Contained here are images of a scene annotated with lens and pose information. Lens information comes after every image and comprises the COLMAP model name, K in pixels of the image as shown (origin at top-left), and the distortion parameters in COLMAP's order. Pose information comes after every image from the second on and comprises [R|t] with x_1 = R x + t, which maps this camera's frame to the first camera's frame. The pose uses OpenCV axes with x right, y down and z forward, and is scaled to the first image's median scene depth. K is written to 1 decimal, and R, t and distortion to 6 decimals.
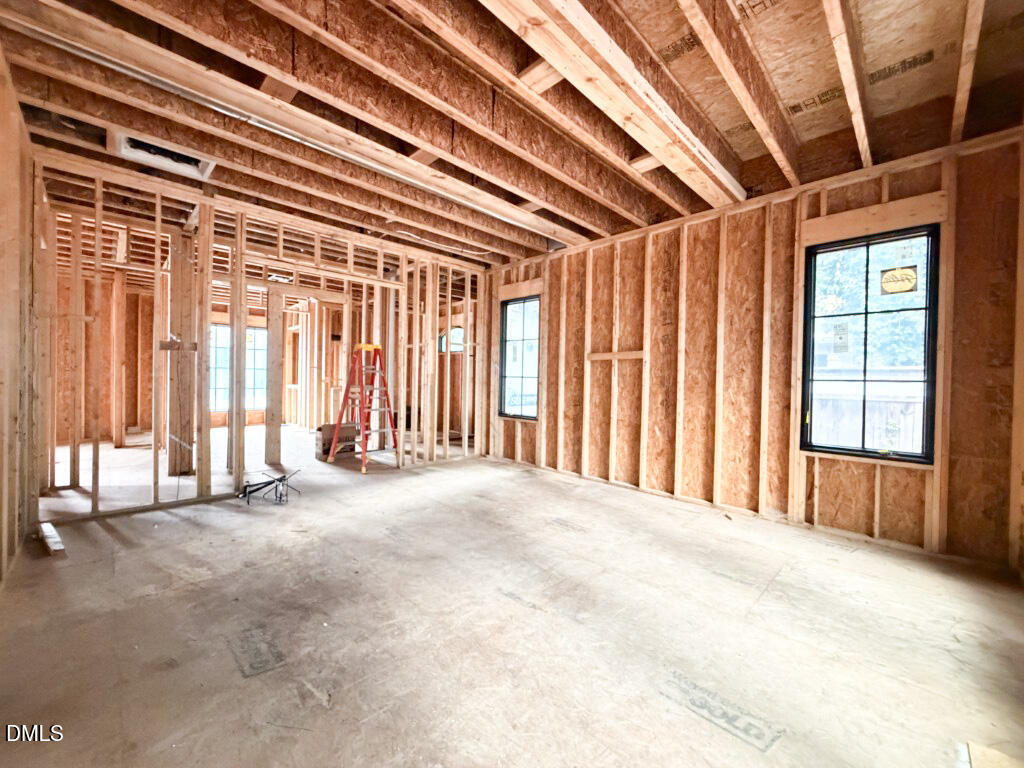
lens RADIAL K [[410.6, 0, 513.9], [0, 410.6, 385.4], [0, 0, 1]] dist [0.002220, -0.000691]
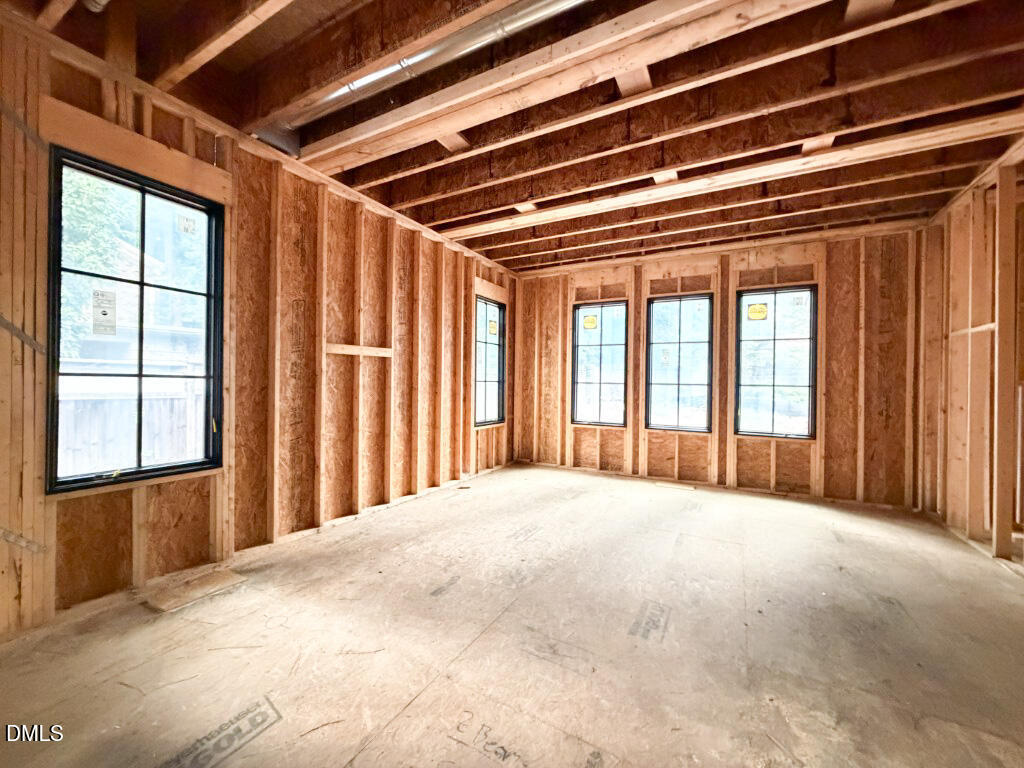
lens RADIAL K [[410.6, 0, 508.3], [0, 410.6, 381.6], [0, 0, 1]] dist [0.002220, -0.000691]
pose [[-0.276505, -0.016332, 0.960874, -0.810244], [-0.001727, 0.999862, 0.016497, -0.037003], [-0.961011, 0.002902, -0.276495, 1.329892]]
